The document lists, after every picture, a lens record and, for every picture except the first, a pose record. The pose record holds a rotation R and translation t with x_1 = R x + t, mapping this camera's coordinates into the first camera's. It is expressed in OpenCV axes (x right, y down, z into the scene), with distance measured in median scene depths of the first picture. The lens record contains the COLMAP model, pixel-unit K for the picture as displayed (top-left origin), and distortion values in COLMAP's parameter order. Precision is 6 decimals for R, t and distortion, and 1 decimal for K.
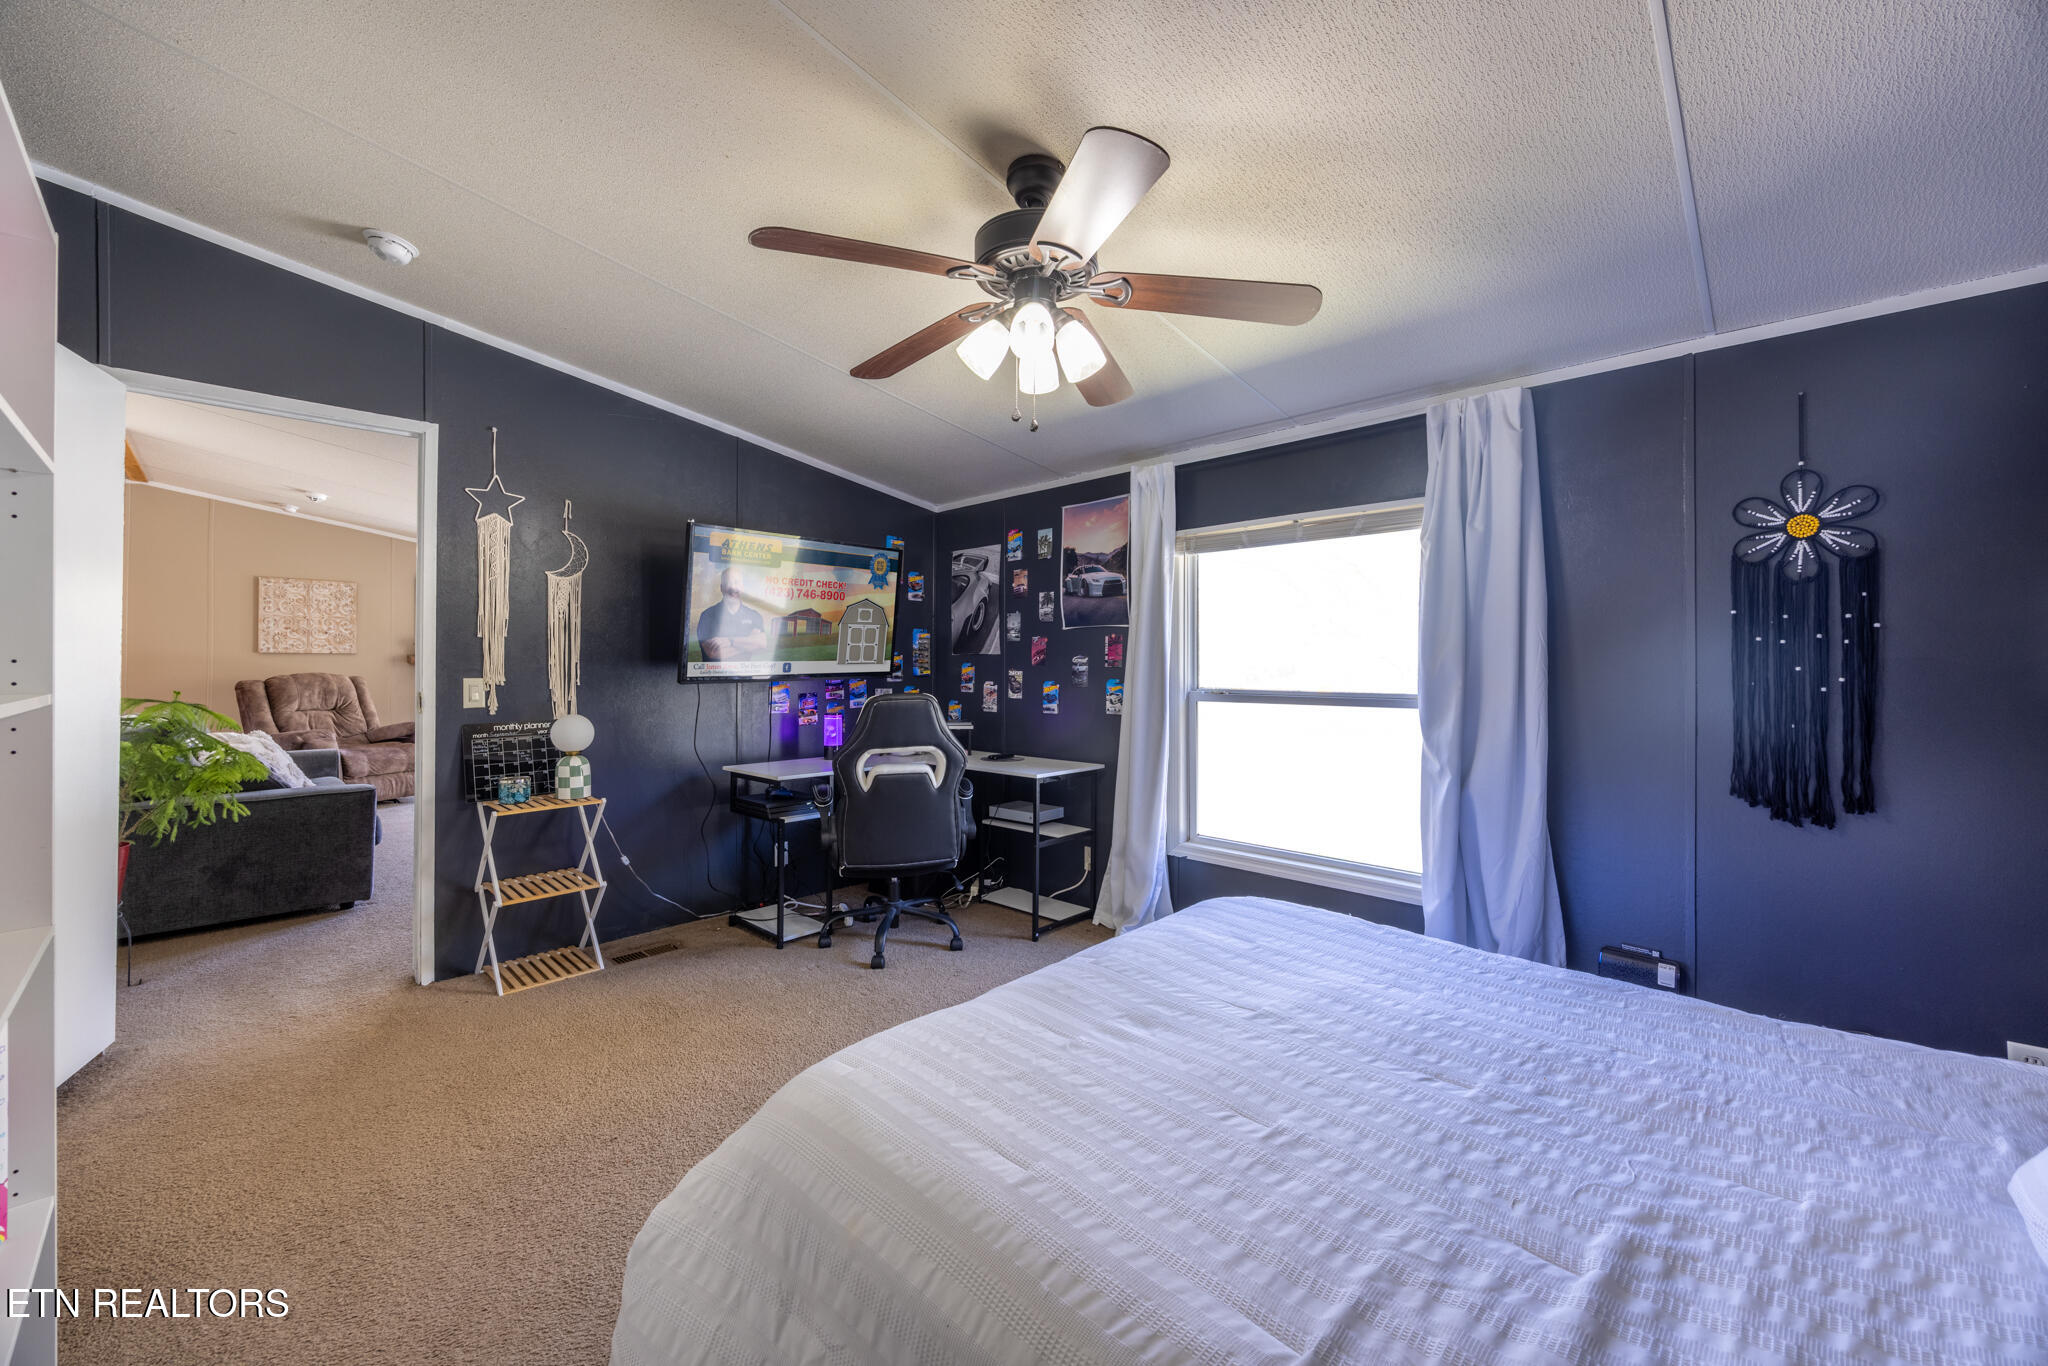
lens RADIAL K [[785.6, 0, 1021.7], [0, 785.6, 669.7], [0, 0, 1]] dist [-0.003517, 0.000935]
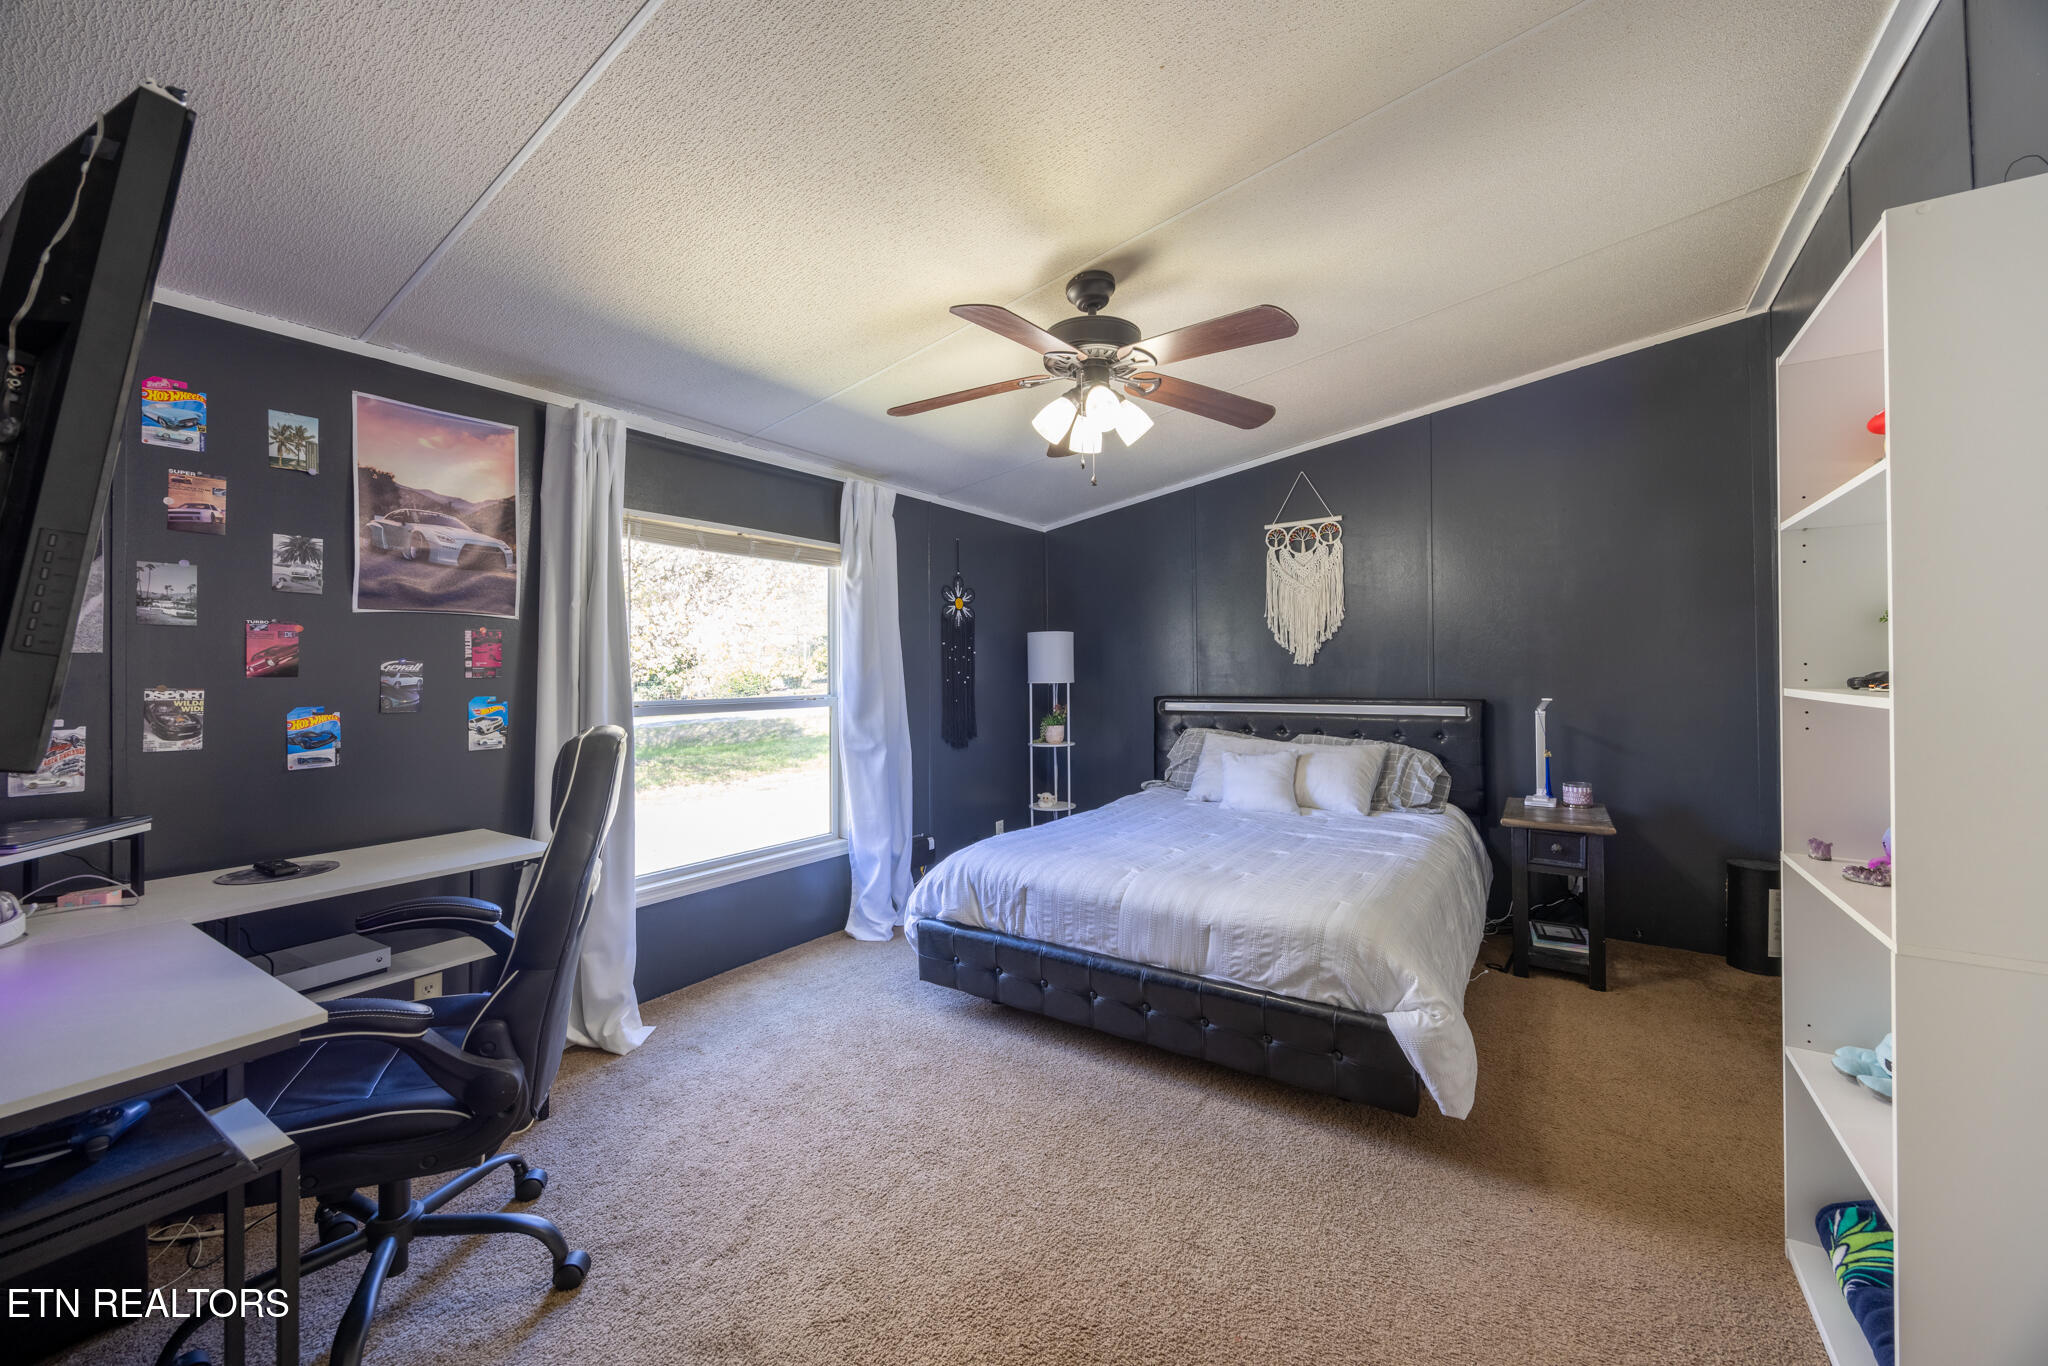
lens RADIAL K [[785.6, 0, 1026.0], [0, 785.6, 667.4], [0, 0, 1]] dist [-0.003517, 0.000935]
pose [[-0.173730, -0.002588, 0.984790, -0.590068], [0.006395, 0.999972, 0.003756, -0.011401], [-0.984773, 0.006950, -0.173709, 0.645933]]
